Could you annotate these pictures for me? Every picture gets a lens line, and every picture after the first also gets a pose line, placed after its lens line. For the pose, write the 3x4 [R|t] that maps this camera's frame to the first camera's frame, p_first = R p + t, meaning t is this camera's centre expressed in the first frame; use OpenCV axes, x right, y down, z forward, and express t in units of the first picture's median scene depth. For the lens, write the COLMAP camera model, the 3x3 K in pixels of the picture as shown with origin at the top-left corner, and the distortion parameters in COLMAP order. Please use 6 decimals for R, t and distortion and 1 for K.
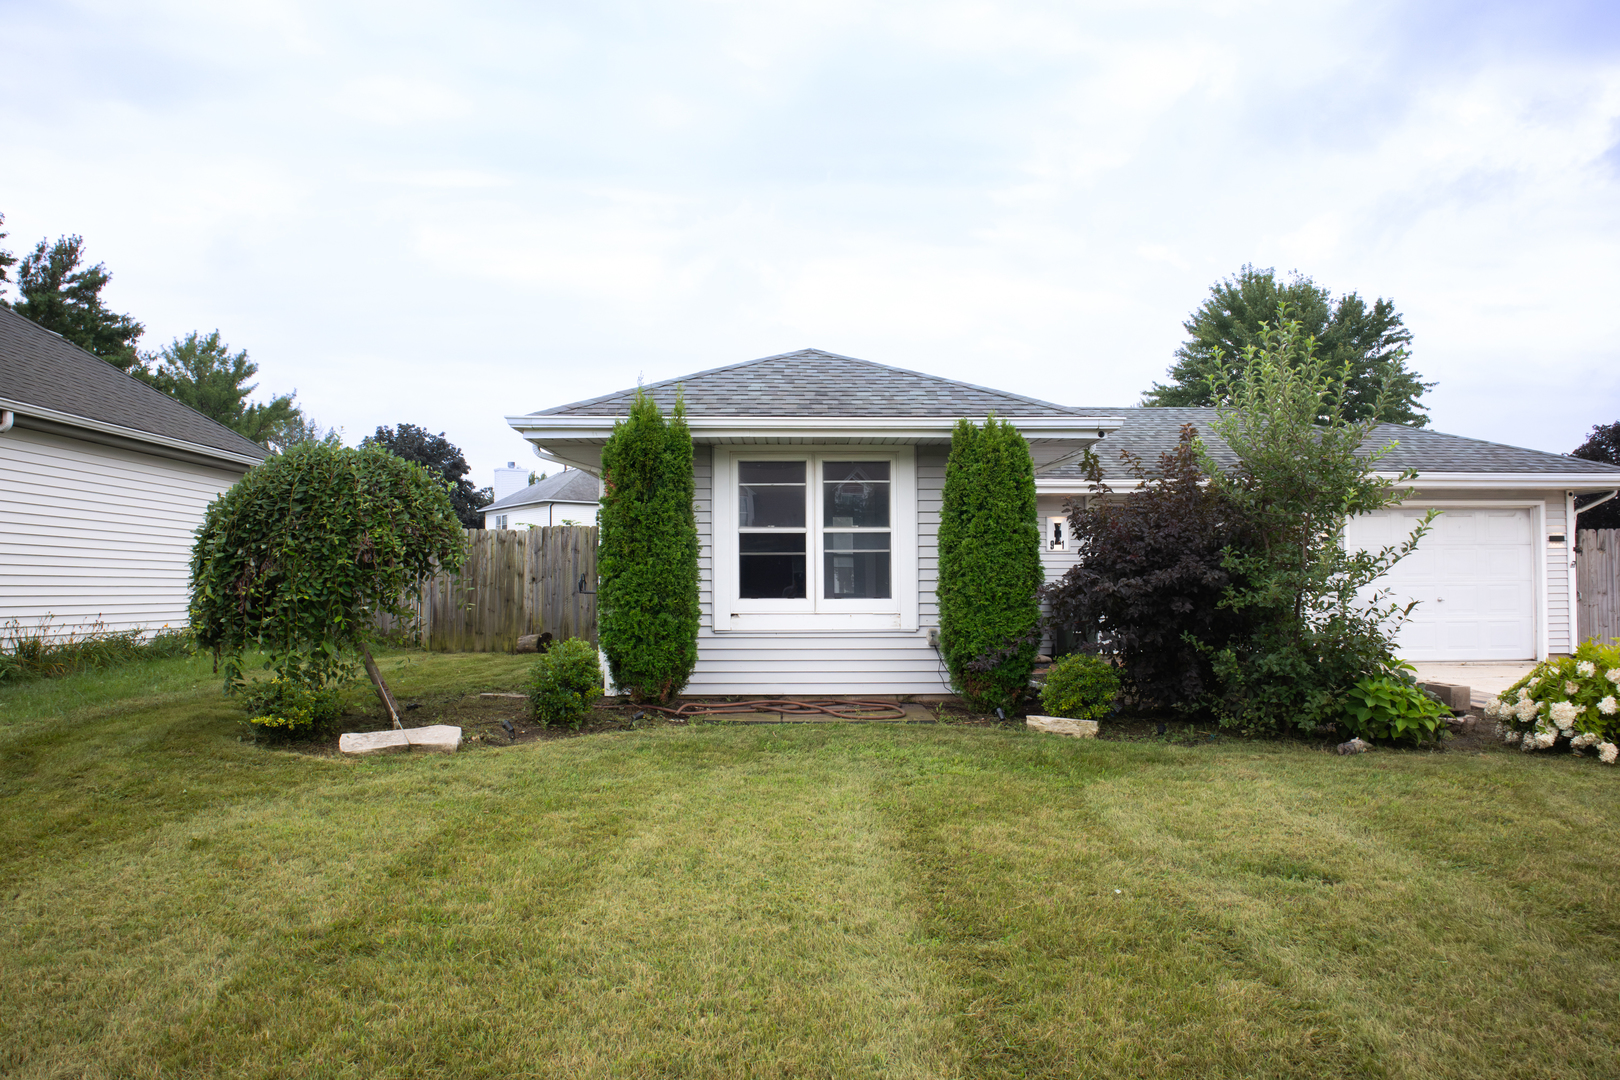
lens RADIAL K [[1122.4, 0, 819.2], [0, 1122.4, 540.7], [0, 0, 1]] dist [-0.119347, 0.075214]
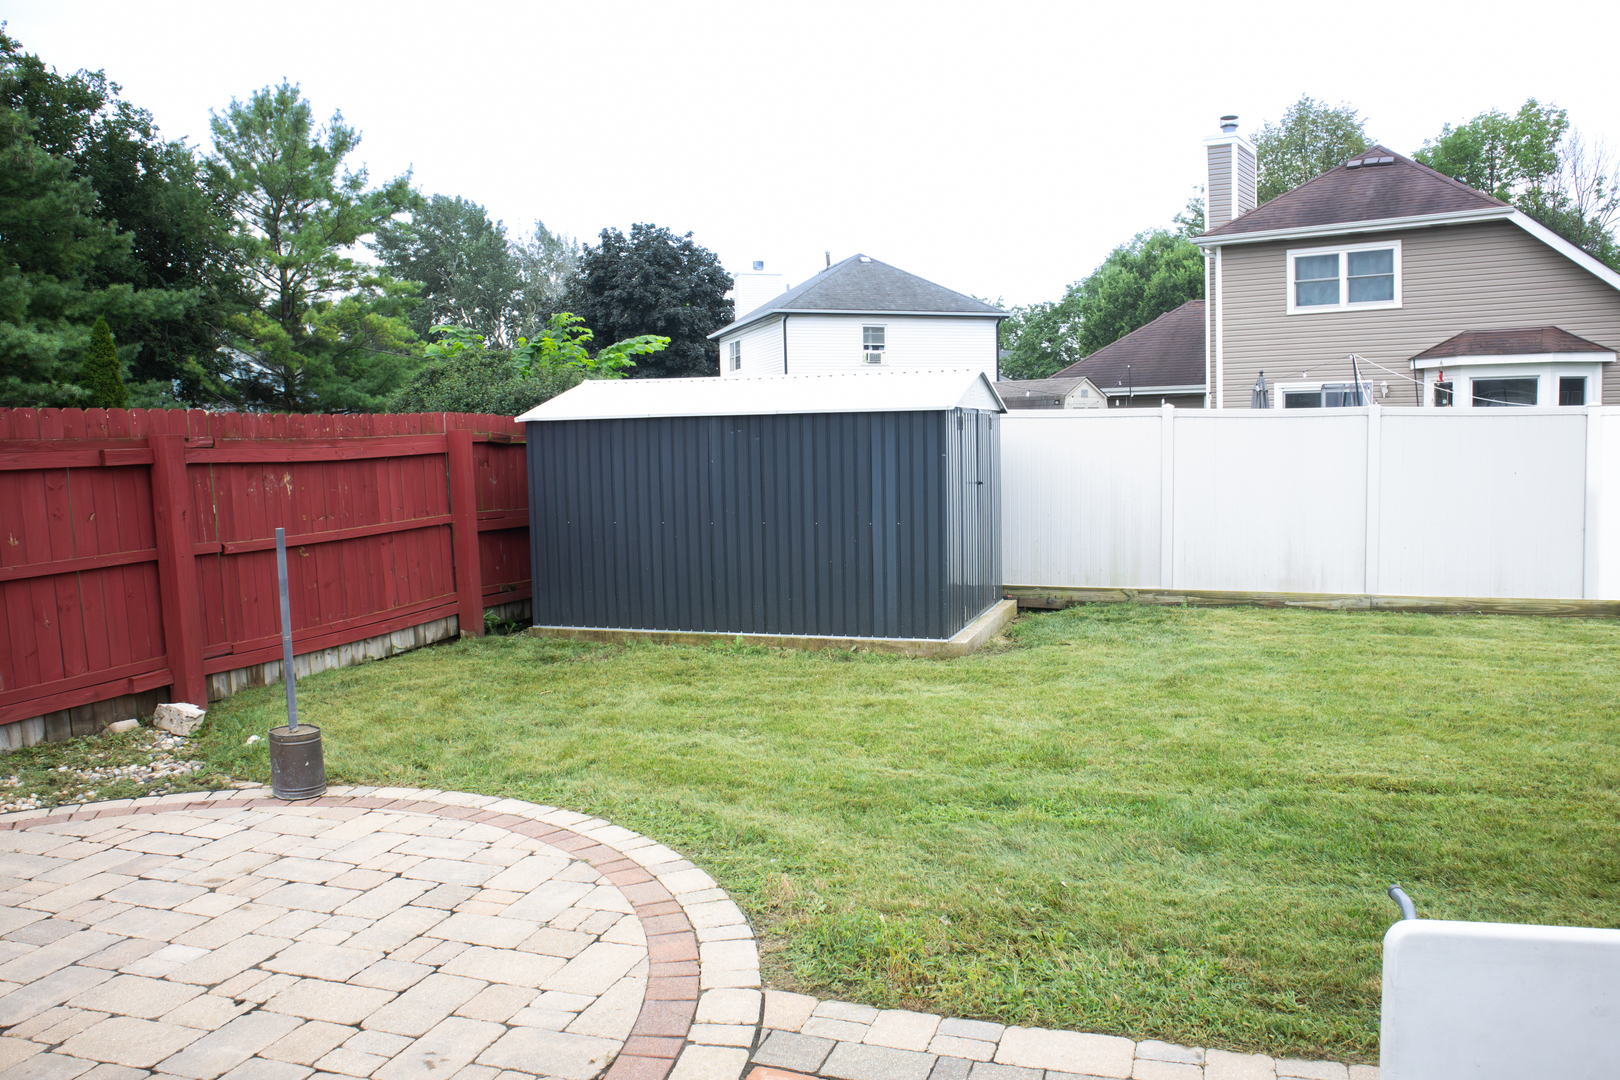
lens RADIAL K [[1294.7, 0, 790.7], [0, 1294.7, 543.3], [0, 0, 1]] dist [-0.073917, -0.001479]
pose [[0.942946, 0.010848, -0.332768, 0.010864], [0.031166, 0.992205, 0.120658, 0.026076], [0.331483, -0.124145, 0.935258, 1.592290]]
